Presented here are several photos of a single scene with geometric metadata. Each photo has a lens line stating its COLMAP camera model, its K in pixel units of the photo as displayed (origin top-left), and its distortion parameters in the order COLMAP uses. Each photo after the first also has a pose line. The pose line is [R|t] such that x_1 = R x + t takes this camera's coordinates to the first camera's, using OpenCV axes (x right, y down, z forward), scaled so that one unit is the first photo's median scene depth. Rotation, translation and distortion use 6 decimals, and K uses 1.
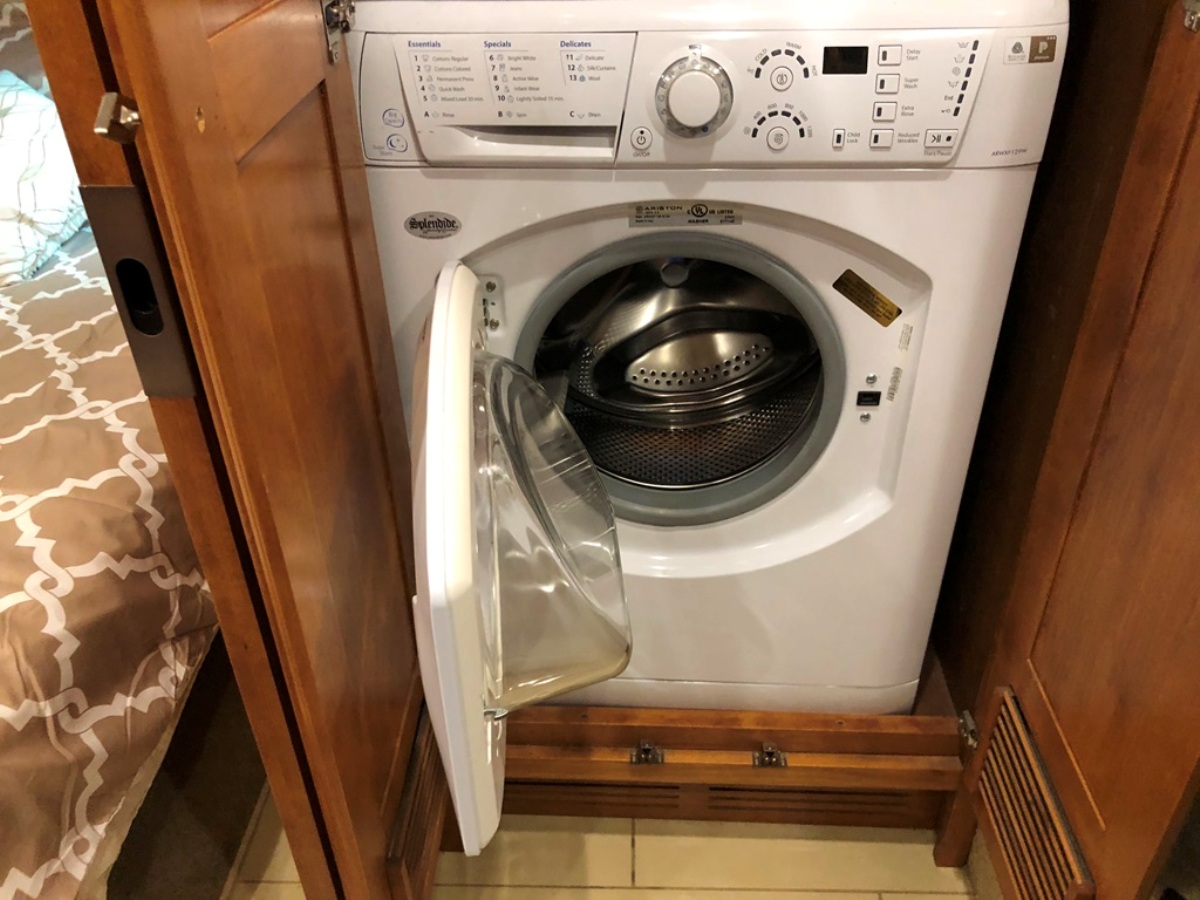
lens RADIAL K [[987.2, 0, 600.8], [0, 987.2, 443.9], [0, 0, 1]] dist [0.060844, -0.052071]
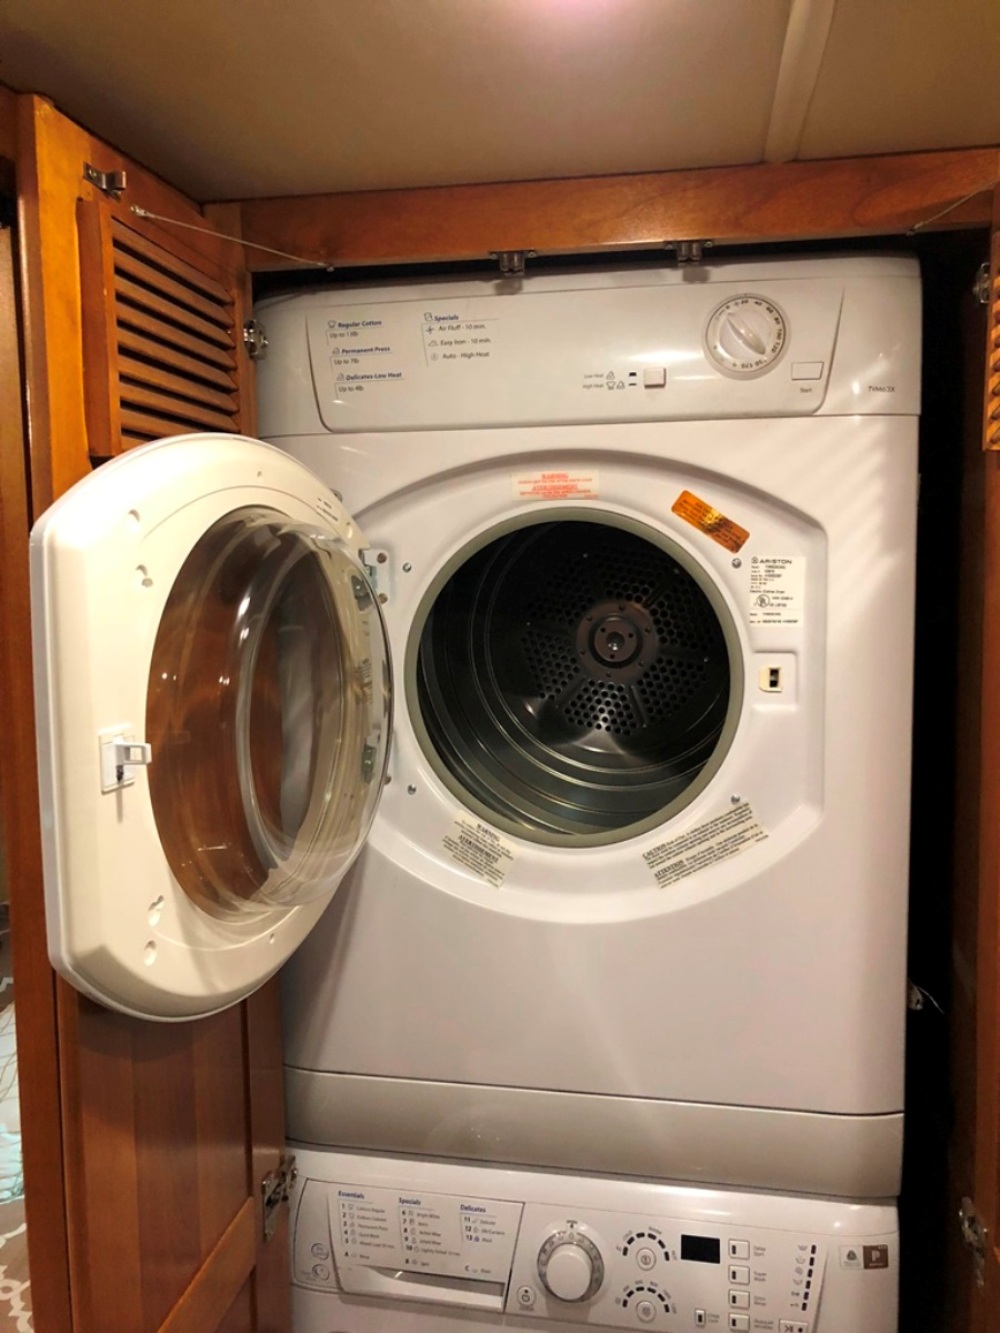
lens RADIAL K [[1096.6, 0, 500.0], [0, 1096.6, 666.5], [0, 0, 1]] dist [0.060844, -0.052071]
pose [[0.989336, 0.014443, -0.144931, 0.188749], [-0.078820, 0.889863, -0.449367, -0.380871], [0.122478, 0.455999, 0.881512, -0.463554]]
